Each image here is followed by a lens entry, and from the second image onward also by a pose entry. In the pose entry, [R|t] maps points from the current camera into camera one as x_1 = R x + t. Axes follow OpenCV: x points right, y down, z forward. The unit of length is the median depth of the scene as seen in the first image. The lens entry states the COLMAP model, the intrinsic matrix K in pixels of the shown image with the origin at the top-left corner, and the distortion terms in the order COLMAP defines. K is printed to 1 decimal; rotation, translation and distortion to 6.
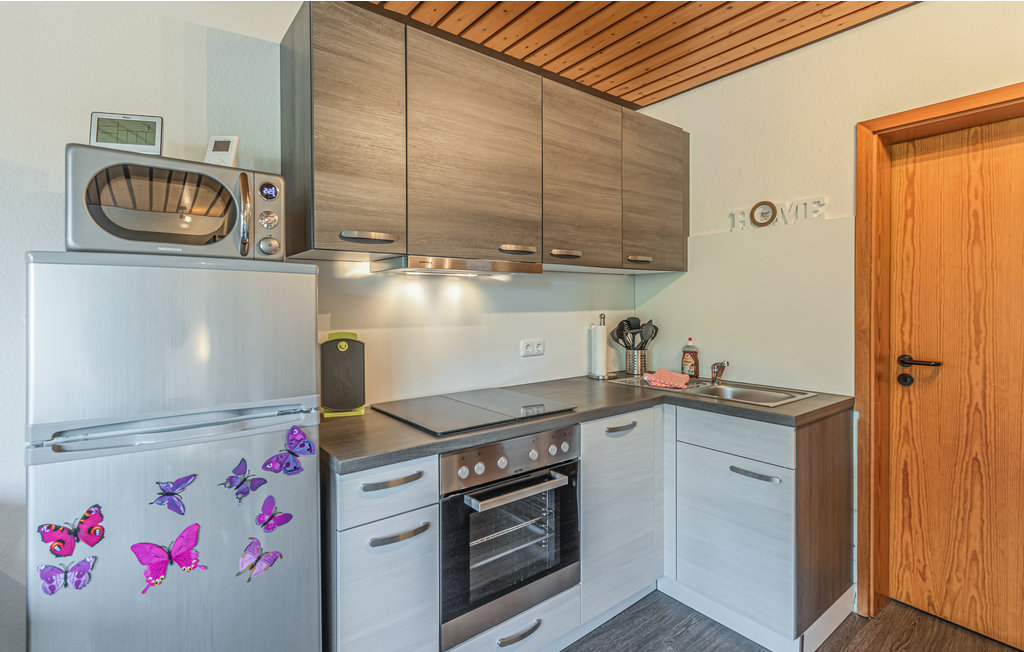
lens RADIAL K [[485.3, 0, 487.4], [0, 485.3, 304.5], [0, 0, 1]] dist [0.008693, -0.000569]
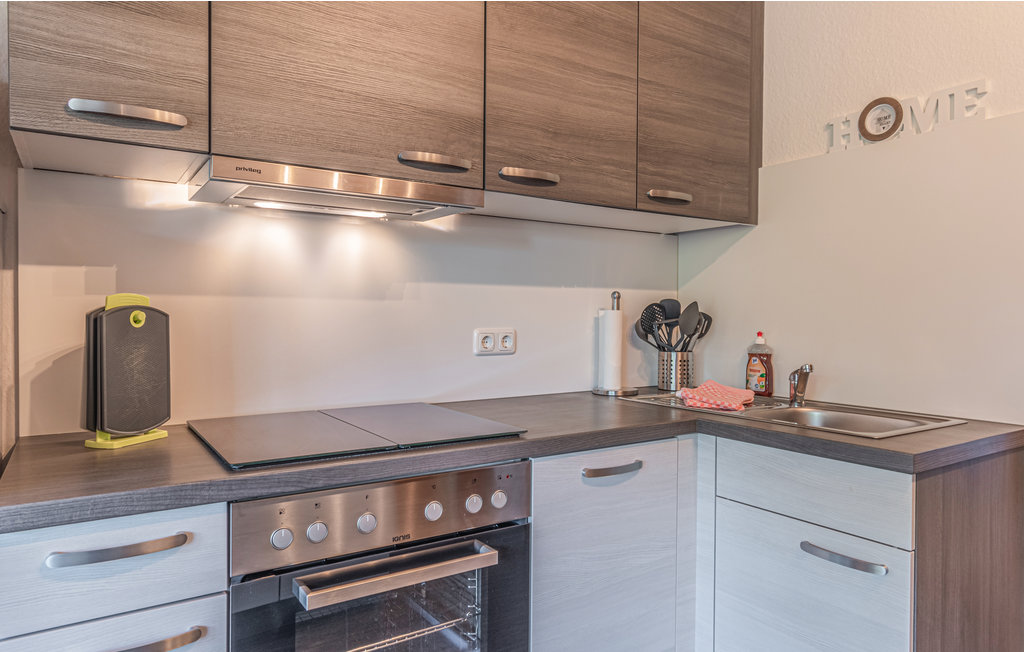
lens RADIAL K [[636.4, 0, 511.2], [0, 636.4, 324.1], [0, 0, 1]] dist [0.009841, -0.004457]
pose [[0.998033, 0.011487, -0.061635, 0.186441], [-0.011230, 0.999927, 0.004505, 0.071305], [0.061682, -0.003804, 0.998089, 0.215791]]
